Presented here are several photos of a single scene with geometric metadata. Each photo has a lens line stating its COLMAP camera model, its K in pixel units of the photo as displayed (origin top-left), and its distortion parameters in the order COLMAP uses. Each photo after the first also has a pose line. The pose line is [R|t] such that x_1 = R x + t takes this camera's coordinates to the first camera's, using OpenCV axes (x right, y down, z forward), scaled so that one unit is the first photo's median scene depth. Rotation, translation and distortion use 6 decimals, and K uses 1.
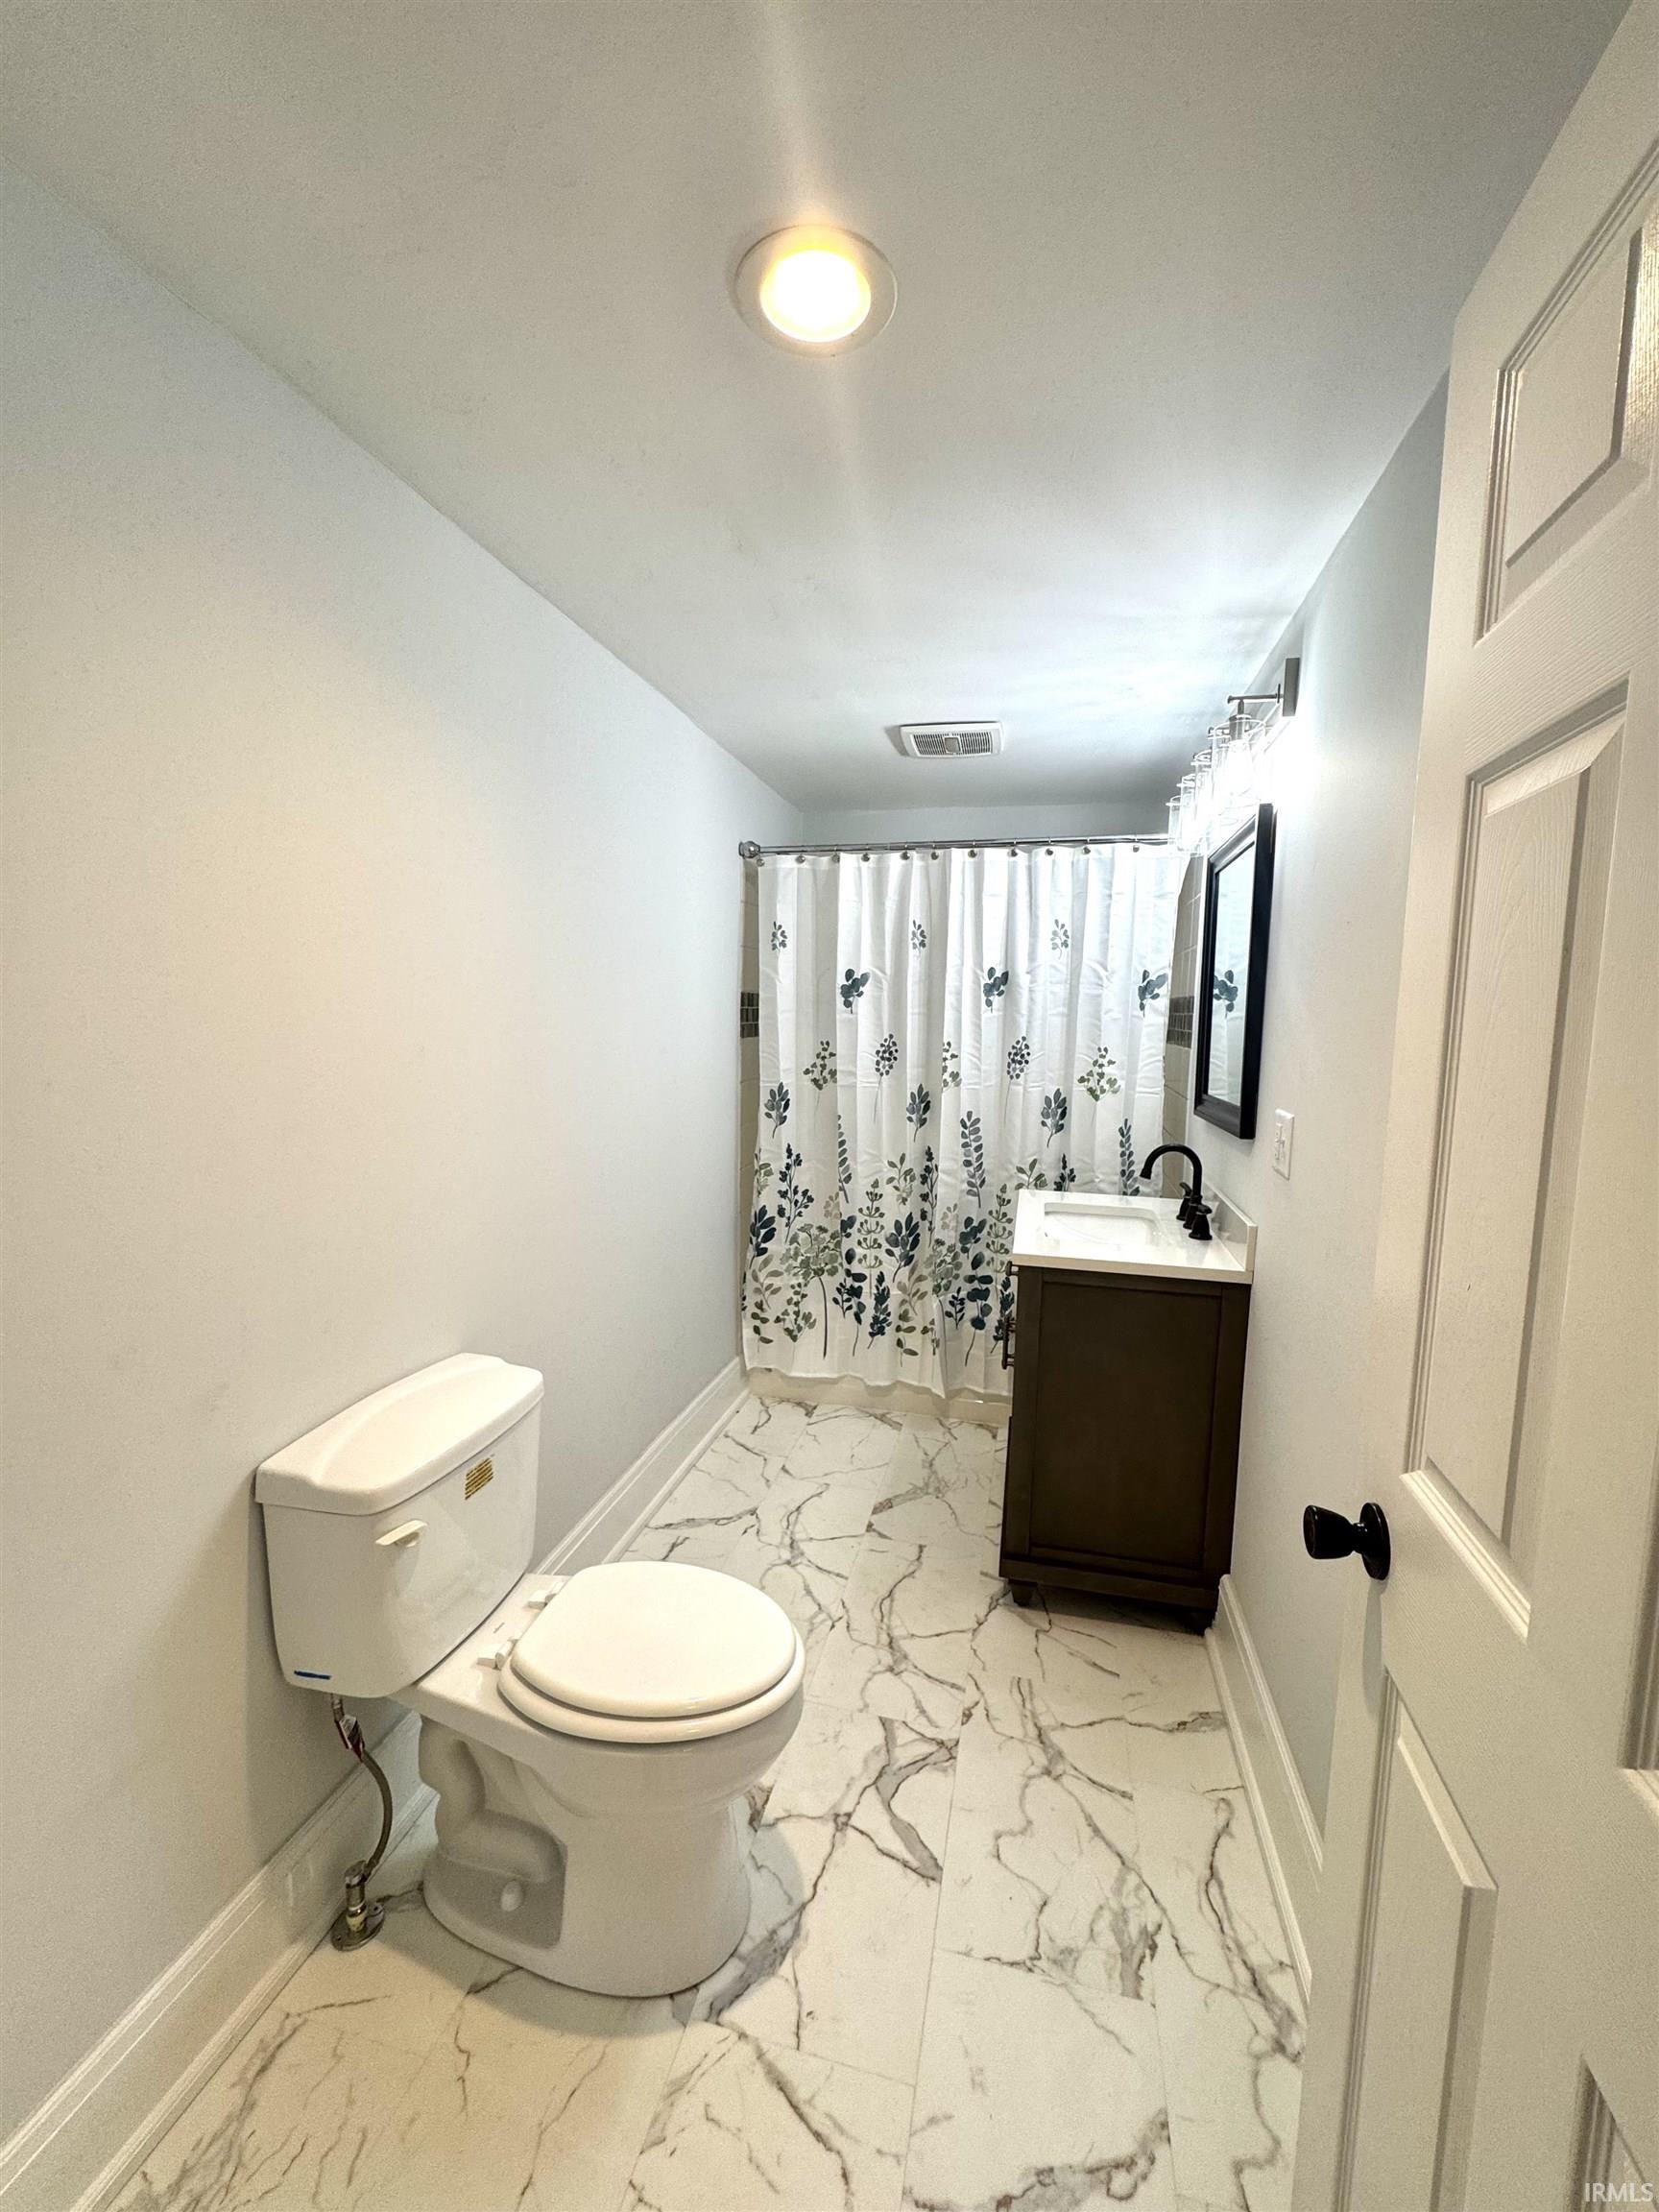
lens RADIAL K [[888.0, 0, 833.5], [0, 888.0, 1103.8], [0, 0, 1]] dist [-0.000315, -0.000242]
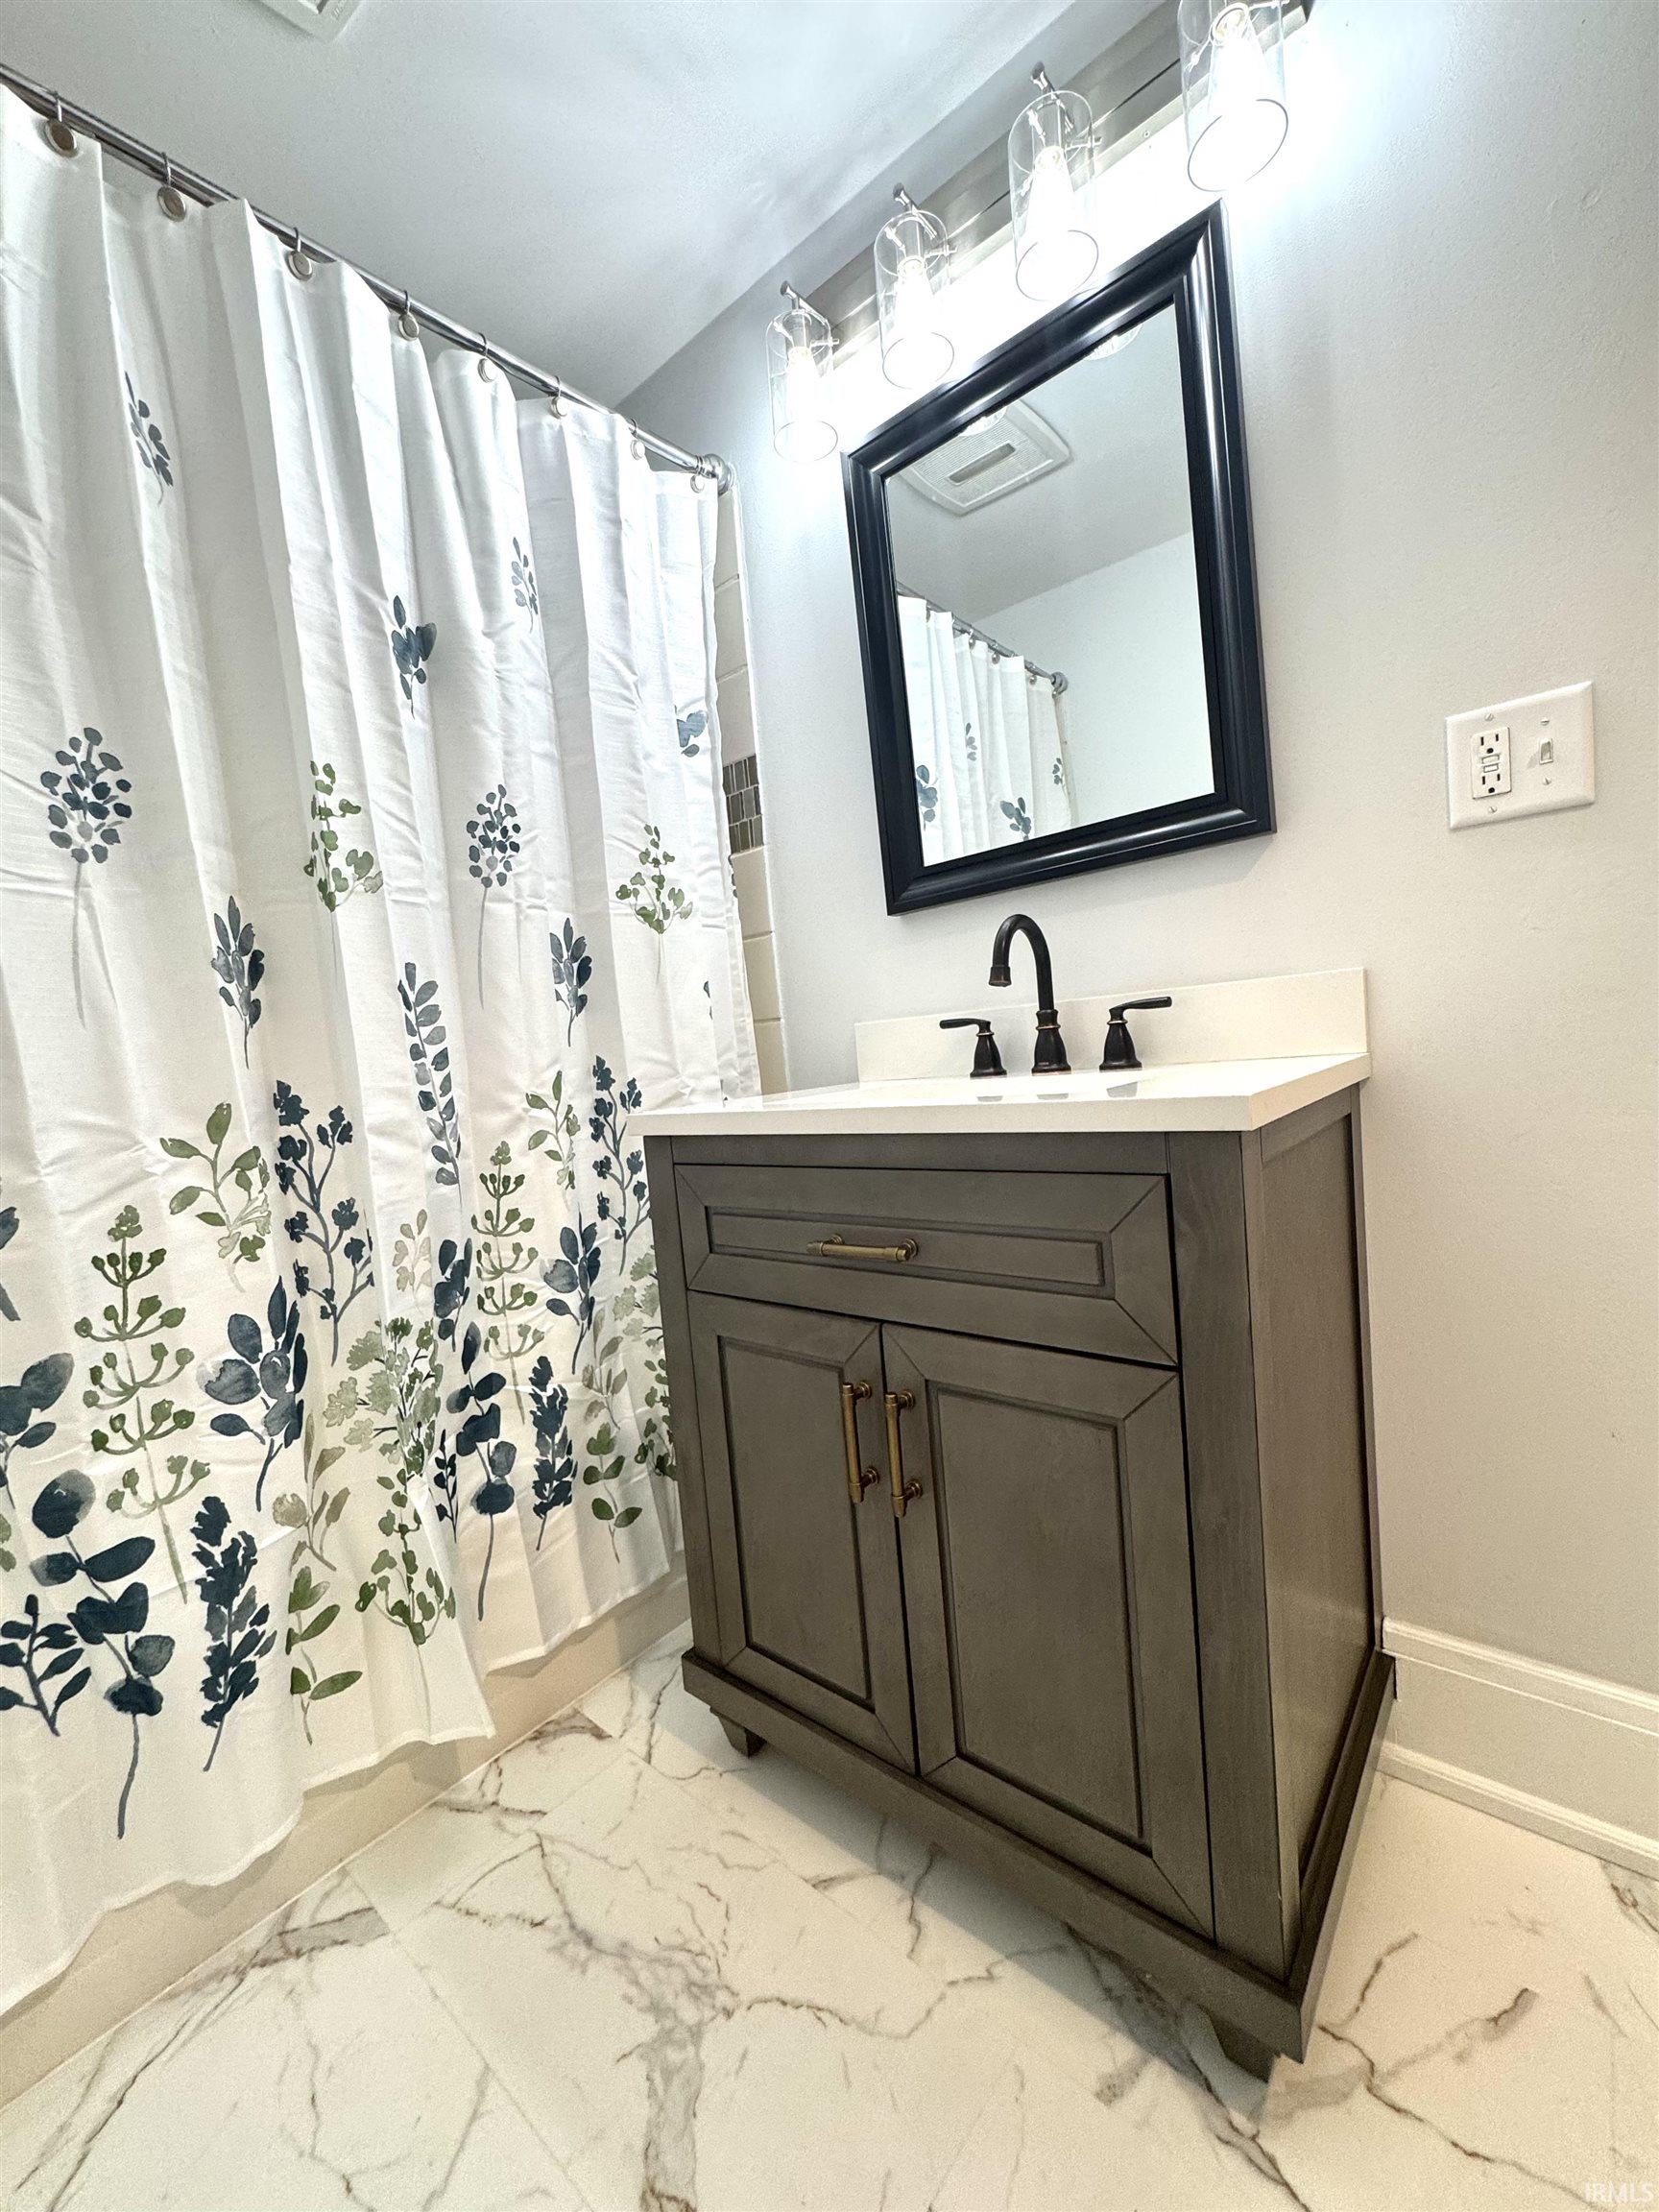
lens RADIAL K [[888.0, 0, 833.5], [0, 888.0, 1103.8], [0, 0, 1]] dist [-0.000315, -0.000242]
pose [[0.450895, -0.118375, 0.884693, -0.105533], [0.190799, 0.981039, 0.034023, 0.086569], [-0.871946, 0.153457, 0.464932, 0.652055]]
